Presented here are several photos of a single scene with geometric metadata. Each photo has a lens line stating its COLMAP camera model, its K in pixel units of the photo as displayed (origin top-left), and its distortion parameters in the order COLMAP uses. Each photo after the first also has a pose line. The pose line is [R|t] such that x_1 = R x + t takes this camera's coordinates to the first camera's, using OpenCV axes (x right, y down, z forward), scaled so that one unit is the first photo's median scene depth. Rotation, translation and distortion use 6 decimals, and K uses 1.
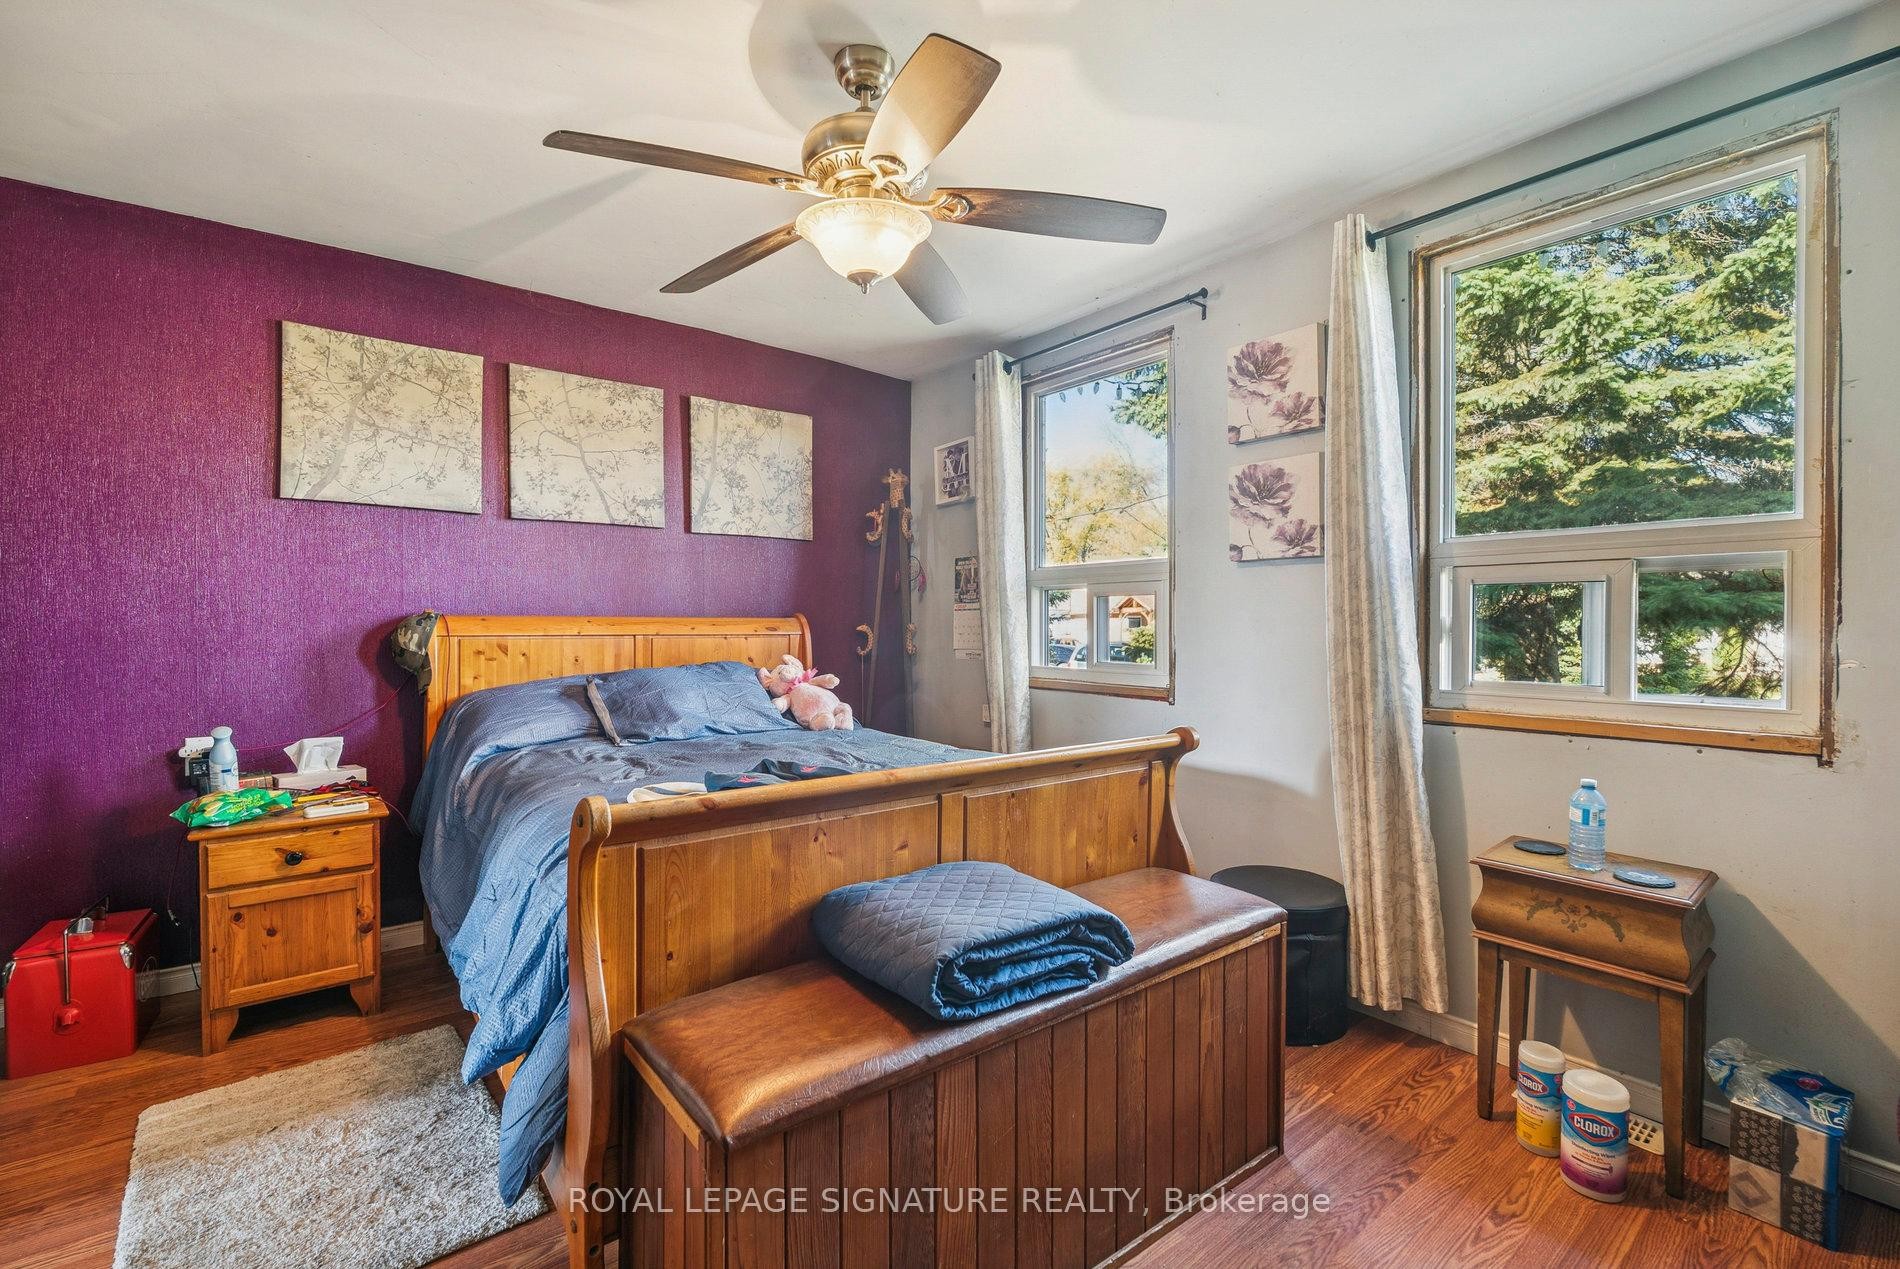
lens RADIAL K [[840.1, 0, 960.7], [0, 840.1, 630.7], [0, 0, 1]] dist [-0.002765, -0.000093]
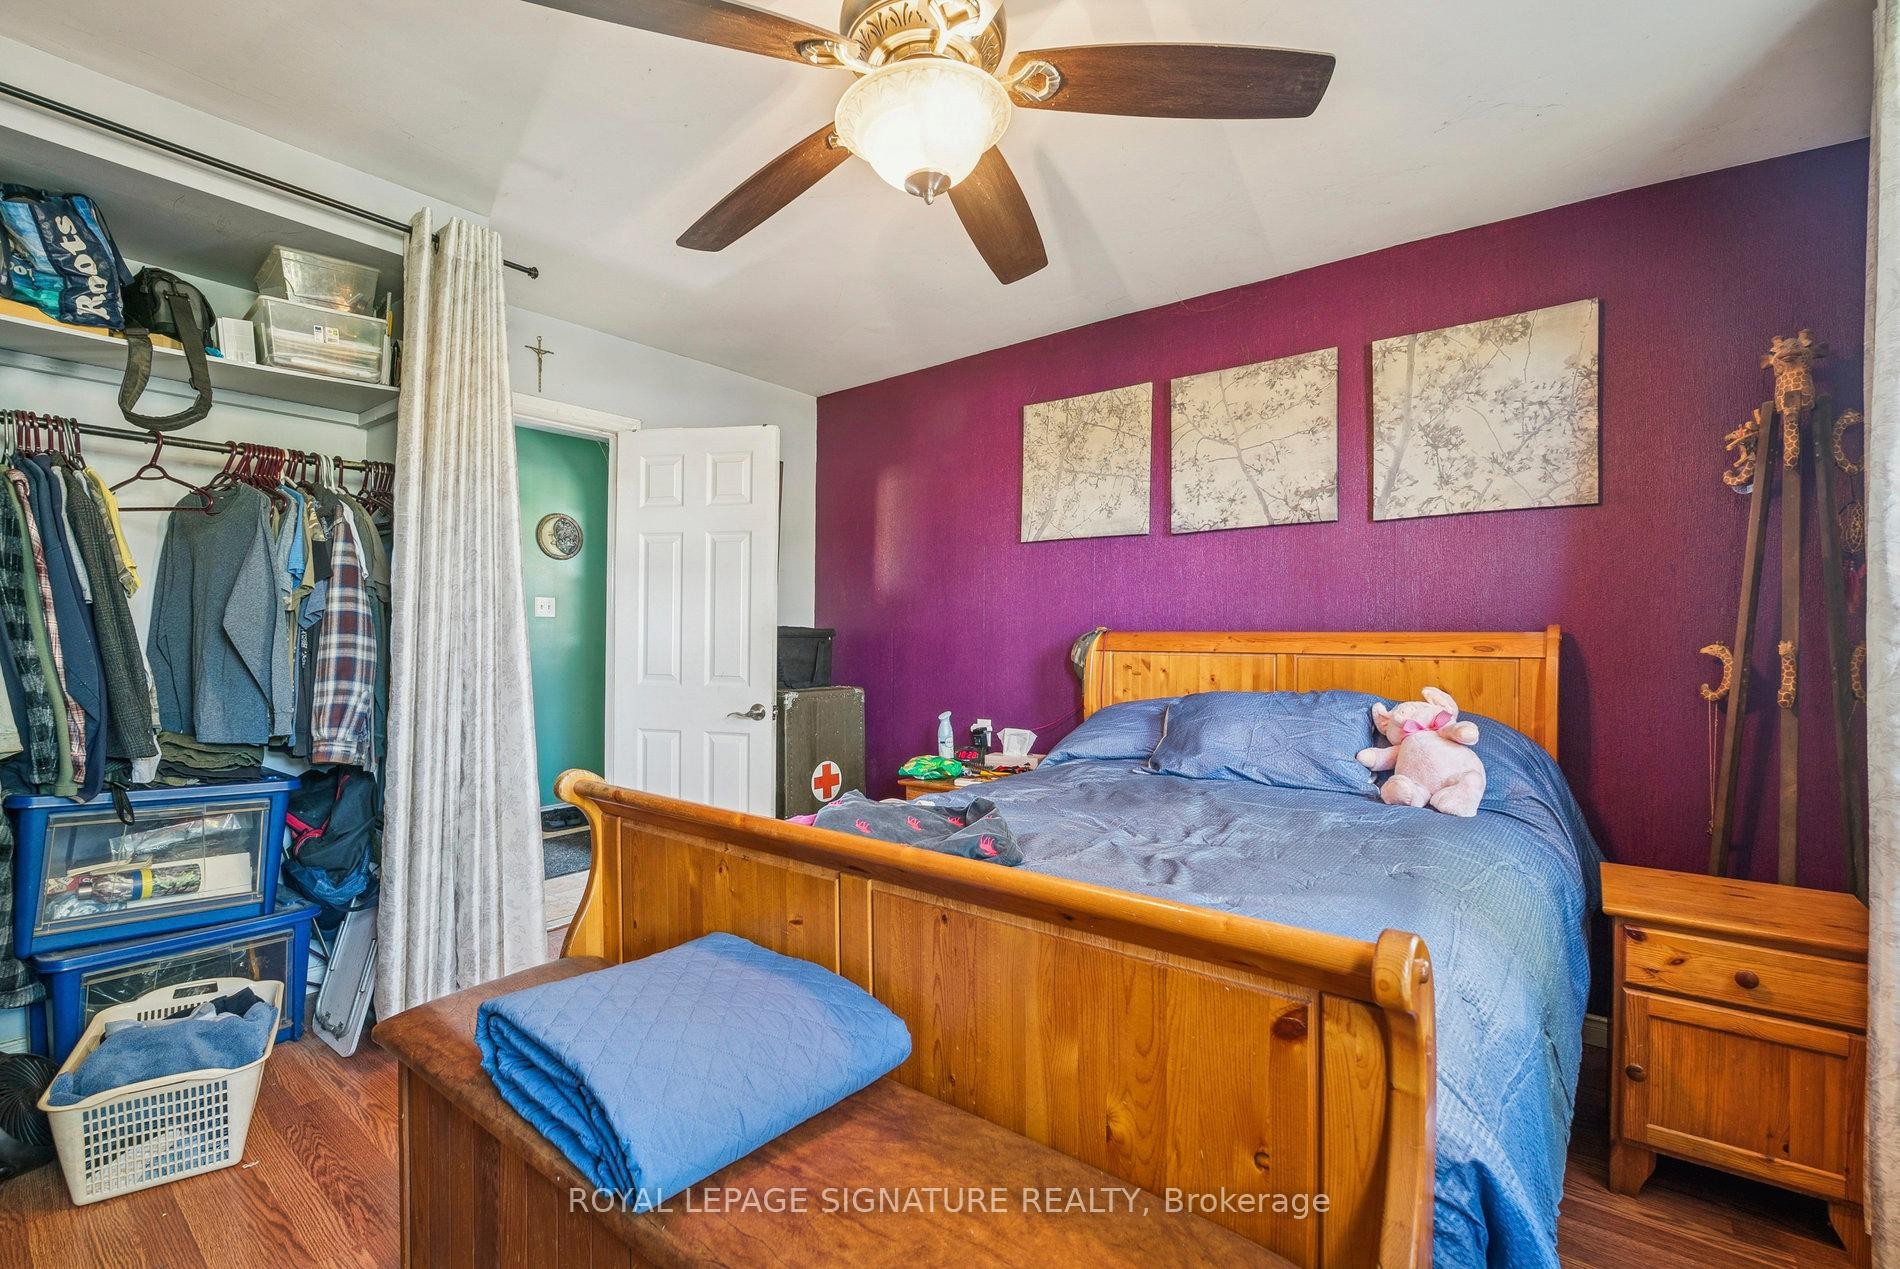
lens RADIAL K [[849.8, 0, 942.8], [0, 849.8, 644.2], [0, 0, 1]] dist [-0.000714, 0.000000]
pose [[0.224050, 0.006723, -0.974554, 0.381874], [-0.012465, 0.999914, 0.004032, -0.003445], [0.974498, 0.011245, 0.224115, 0.495689]]
